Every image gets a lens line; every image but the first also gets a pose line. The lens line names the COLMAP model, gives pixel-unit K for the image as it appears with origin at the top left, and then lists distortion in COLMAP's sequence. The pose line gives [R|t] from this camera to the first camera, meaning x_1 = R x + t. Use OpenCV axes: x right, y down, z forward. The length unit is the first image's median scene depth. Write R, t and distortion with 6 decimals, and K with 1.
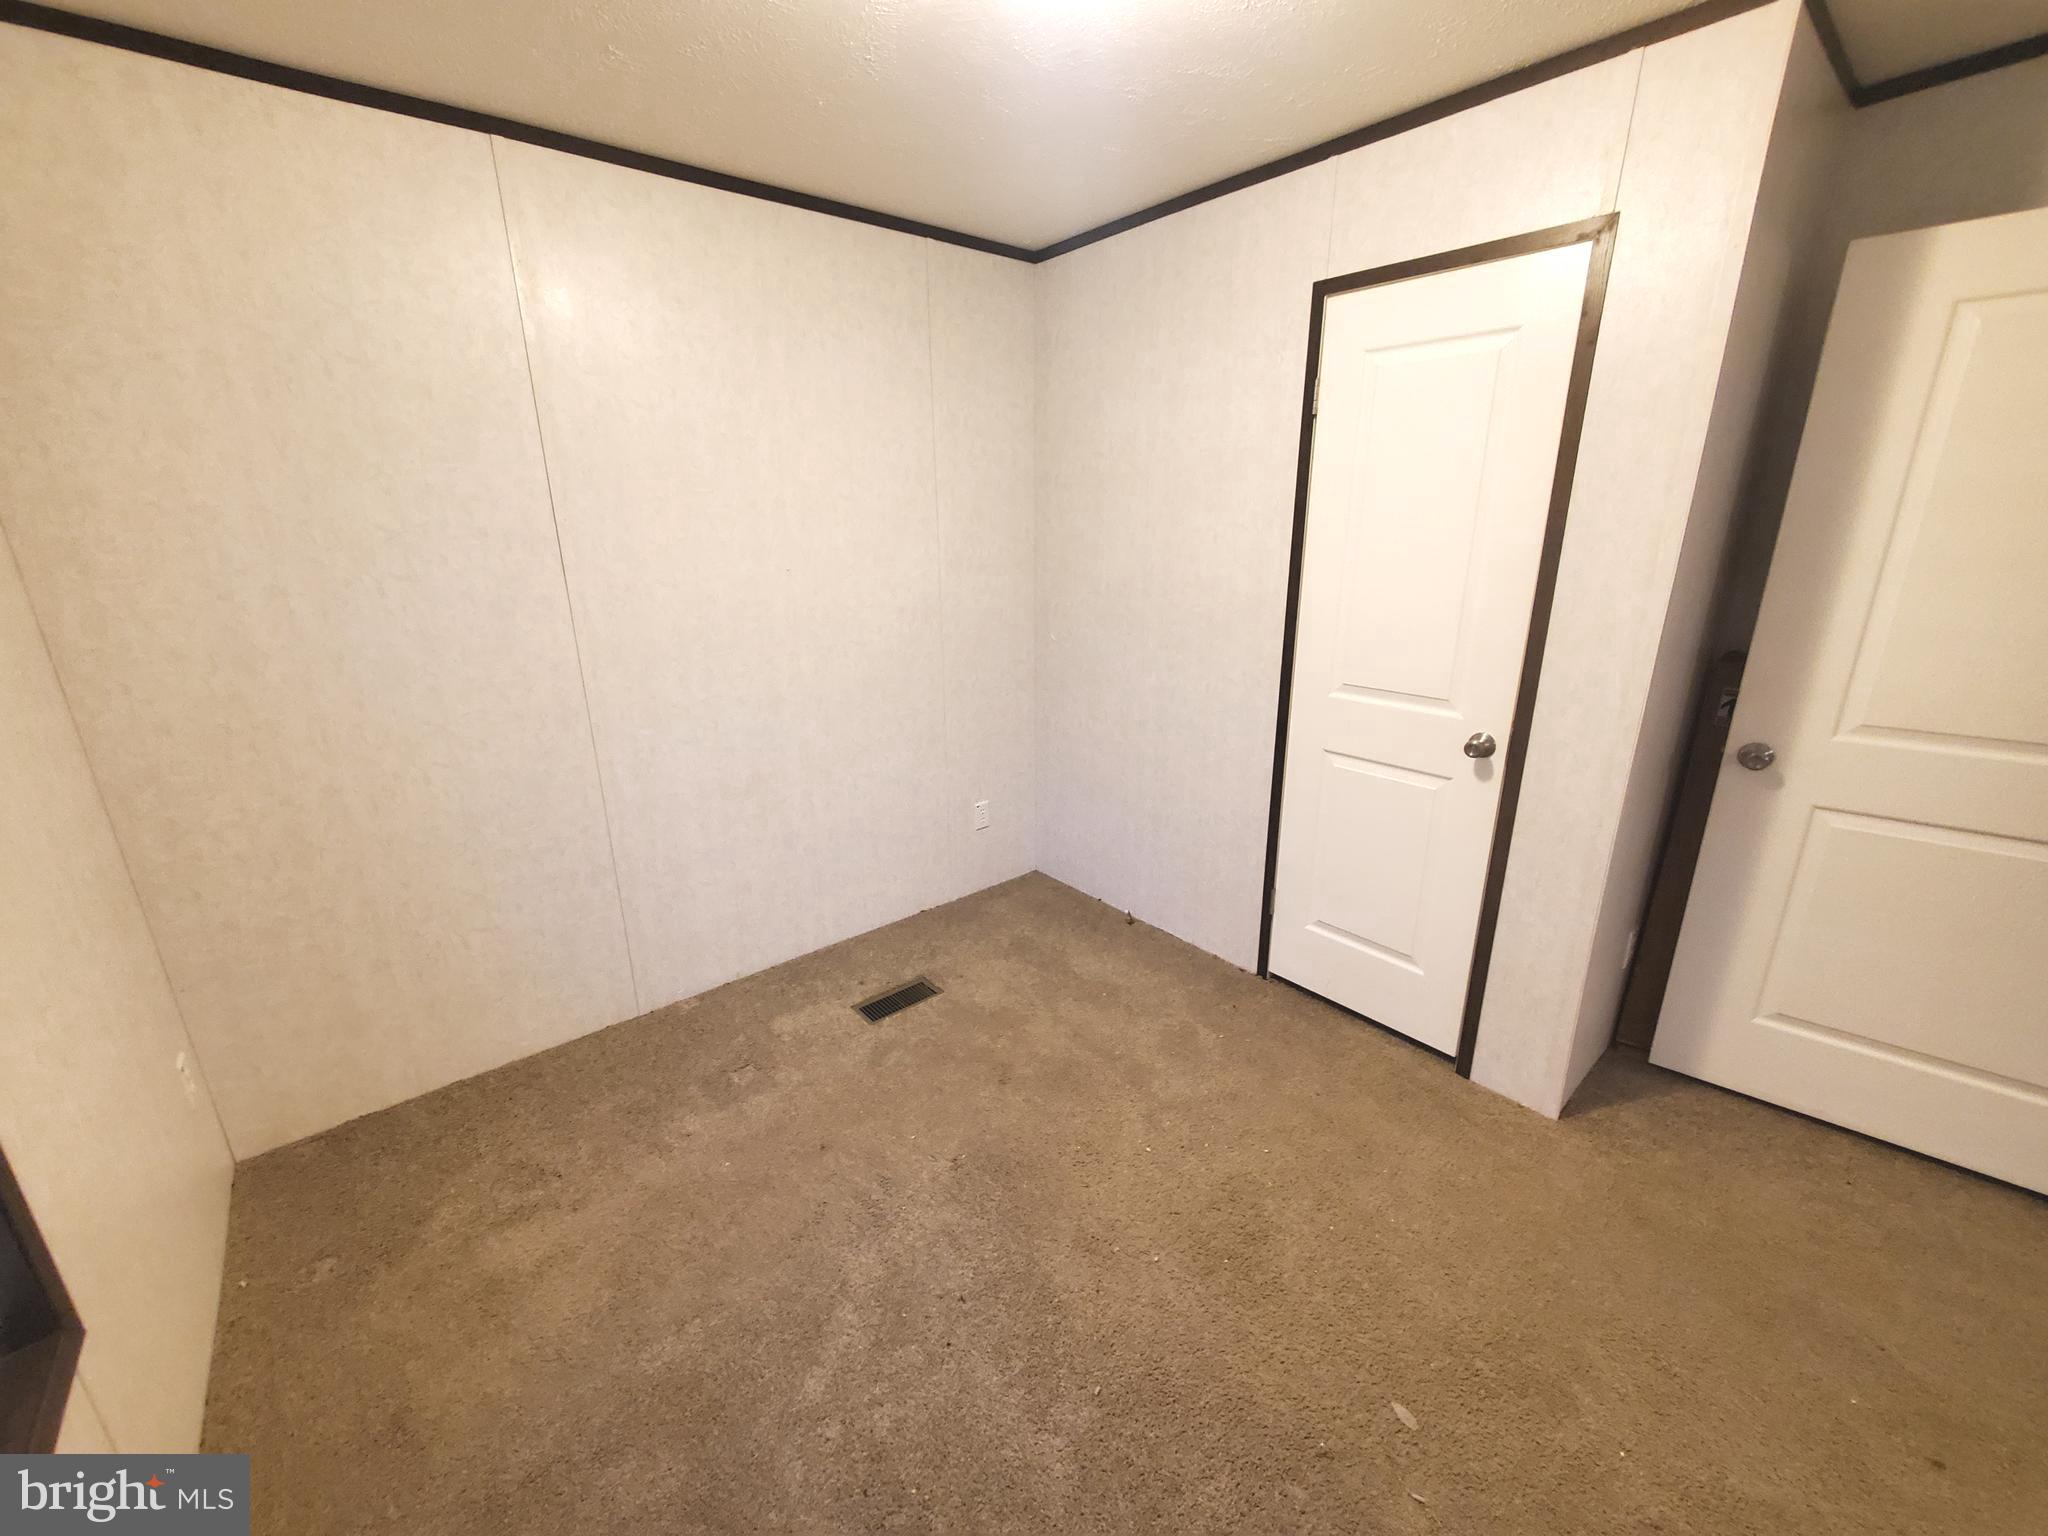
lens RADIAL K [[807.9, 0, 1025.2], [0, 807.9, 753.2], [0, 0, 1]] dist [0.000929, 0.000195]
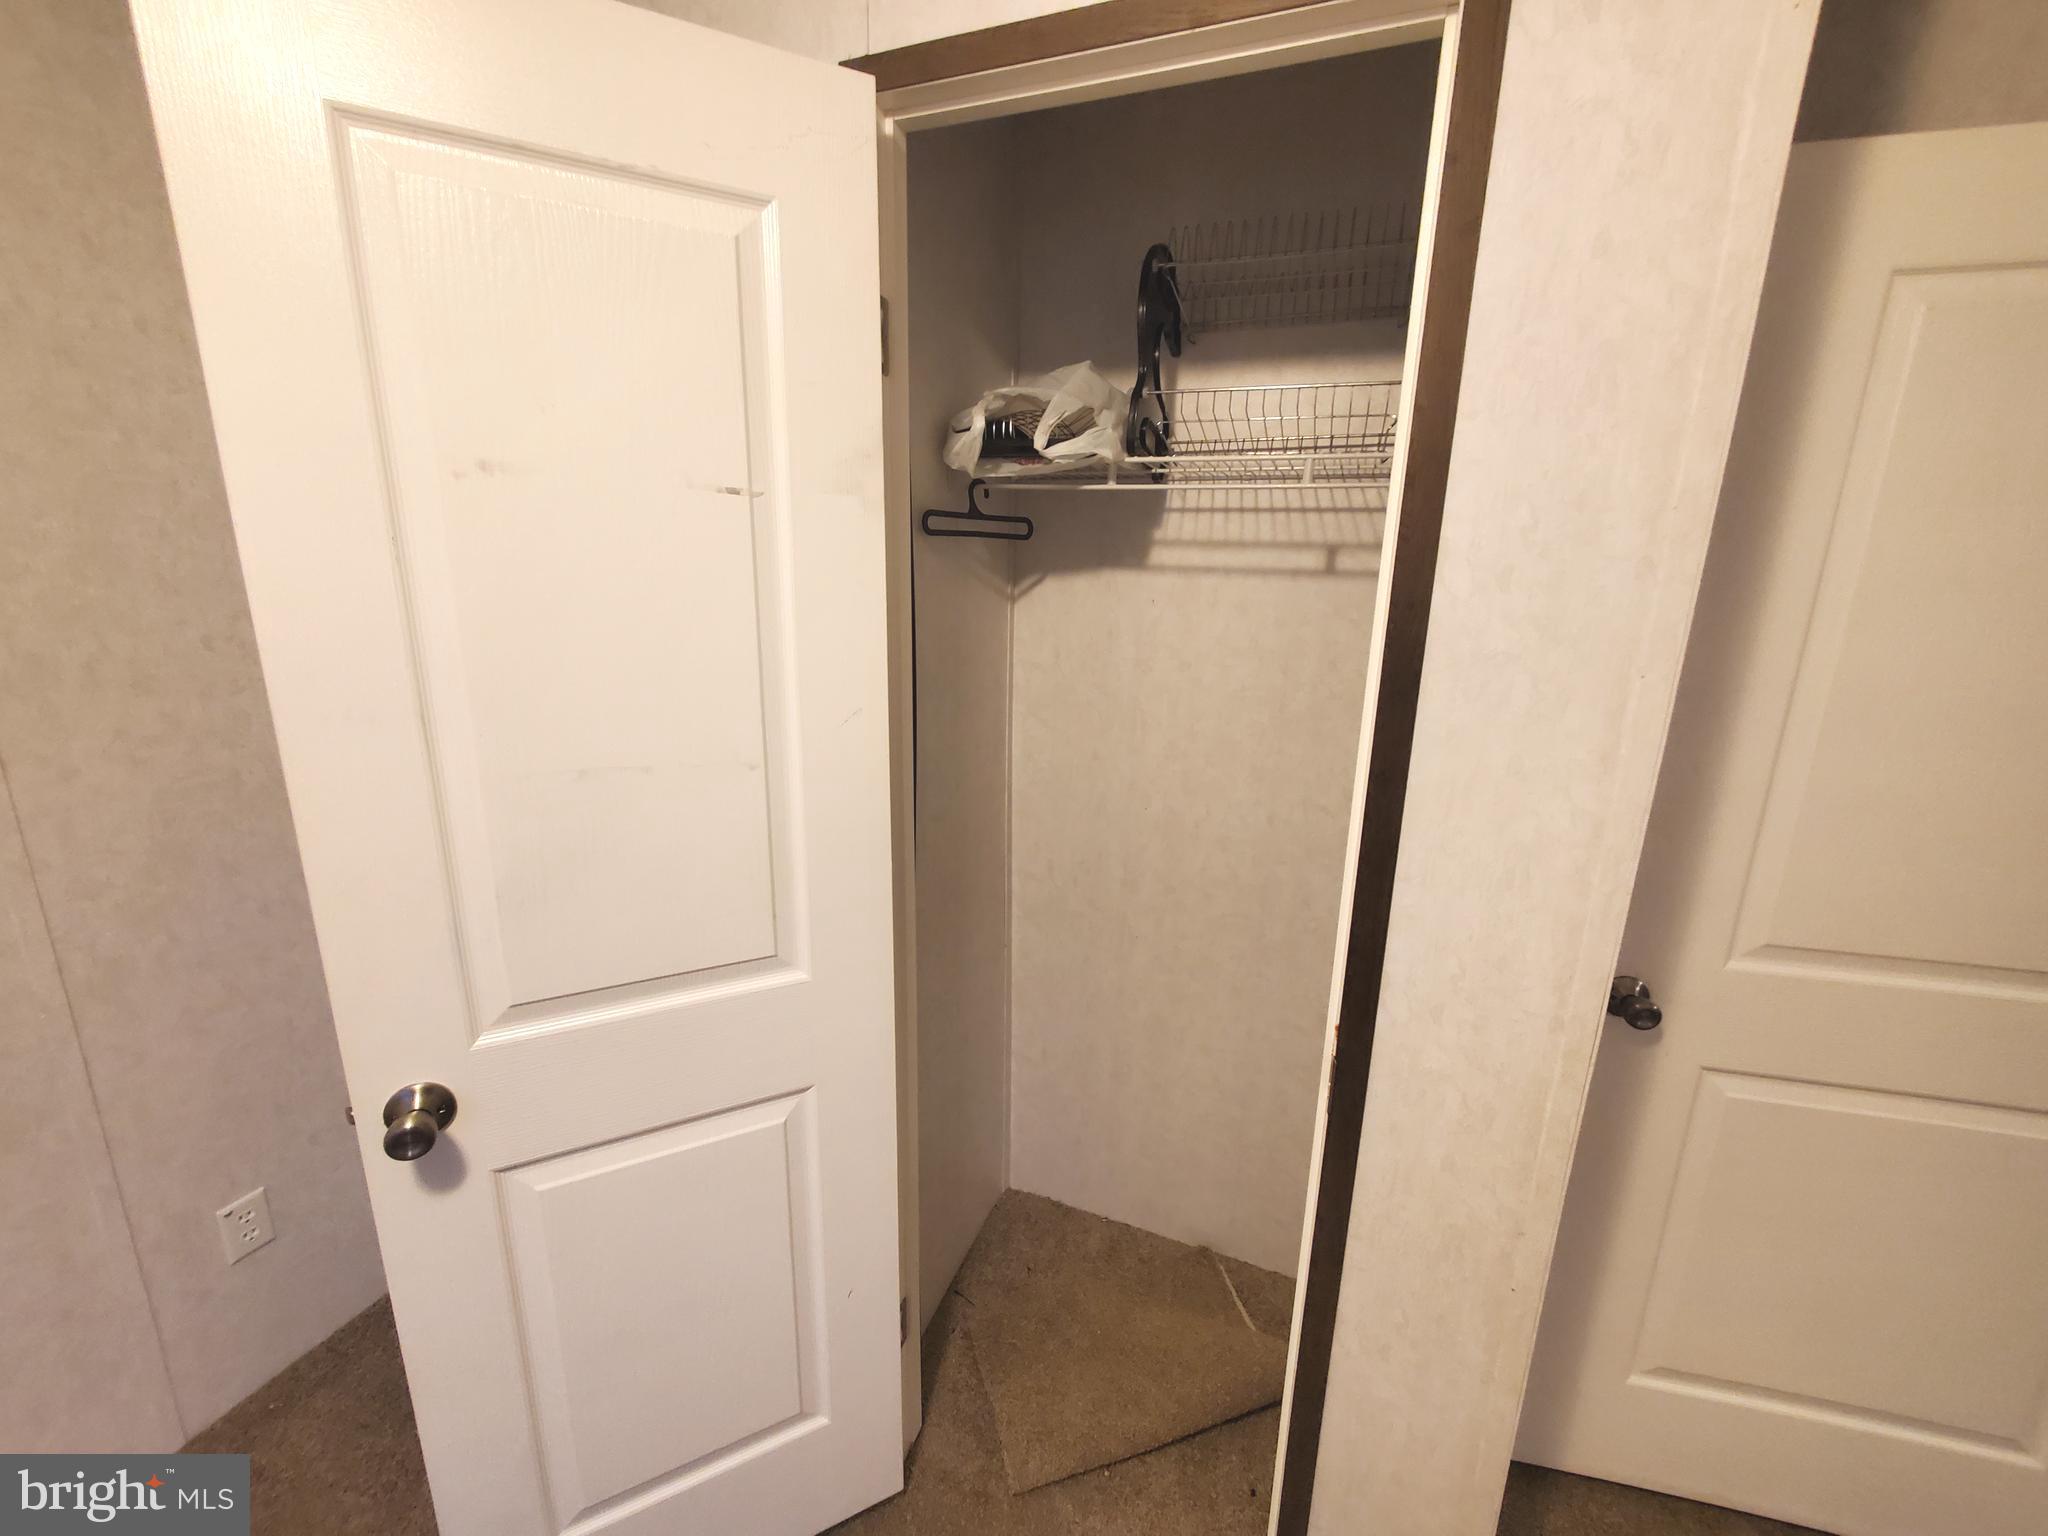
lens RADIAL K [[807.9, 0, 1025.2], [0, 807.9, 753.2], [0, 0, 1]] dist [0.000929, 0.000195]
pose [[0.876020, -0.083891, 0.474923, 0.235717], [0.108630, 0.993772, -0.024832, -0.219872], [-0.469882, 0.073344, 0.879677, 0.678700]]
